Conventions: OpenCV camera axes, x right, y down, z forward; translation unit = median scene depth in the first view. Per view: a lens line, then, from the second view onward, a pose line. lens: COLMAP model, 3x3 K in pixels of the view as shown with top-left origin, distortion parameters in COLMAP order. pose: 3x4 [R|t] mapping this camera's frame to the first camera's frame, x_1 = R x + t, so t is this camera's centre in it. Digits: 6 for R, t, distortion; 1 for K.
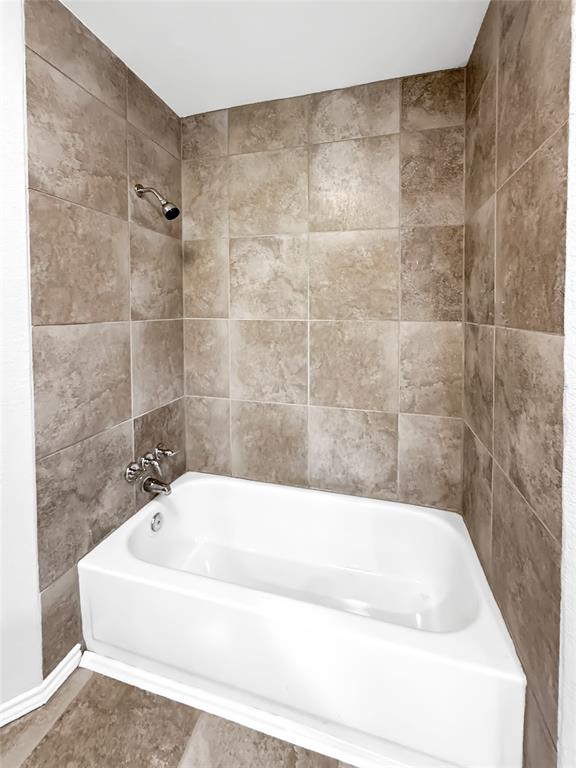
lens RADIAL K [[337.6, 0, 286.0], [0, 337.6, 316.4], [0, 0, 1]] dist [-0.002992, 0.000189]
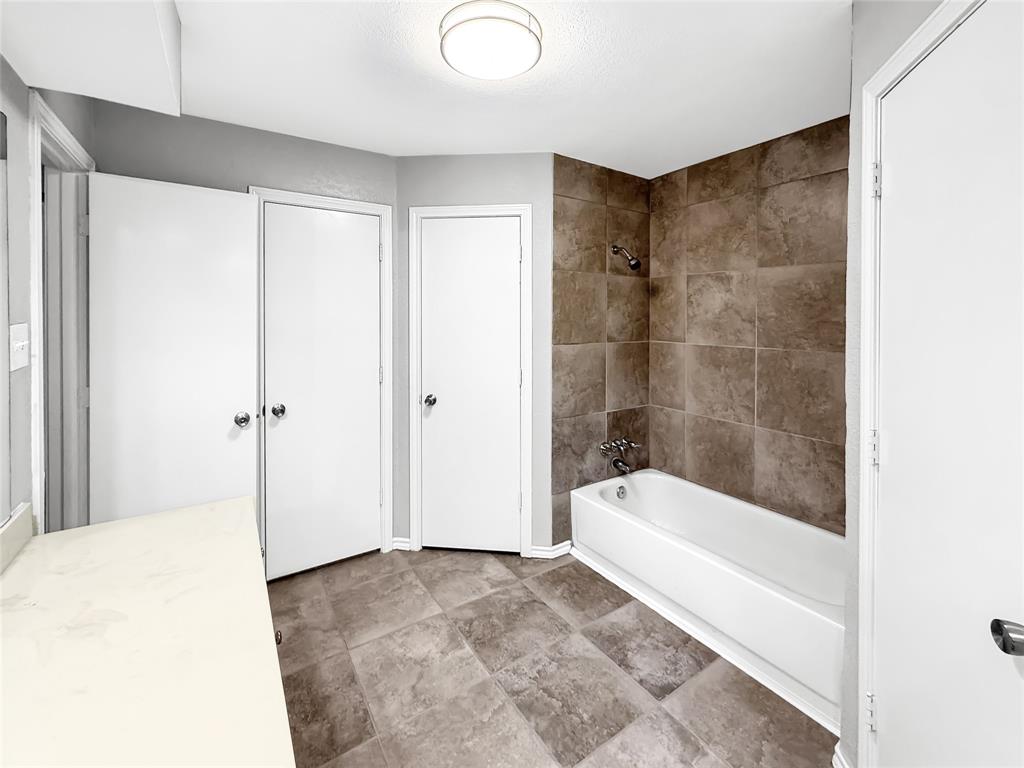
lens RADIAL K [[432.8, 0, 512.0], [0, 432.8, 327.2], [0, 0, 1]] dist [-0.003771, 0.000062]
pose [[0.759914, 0.019427, -0.649733, 0.385323], [-0.023765, 0.999715, 0.002097, -0.041203], [0.649589, 0.013847, 0.760159, -0.593930]]
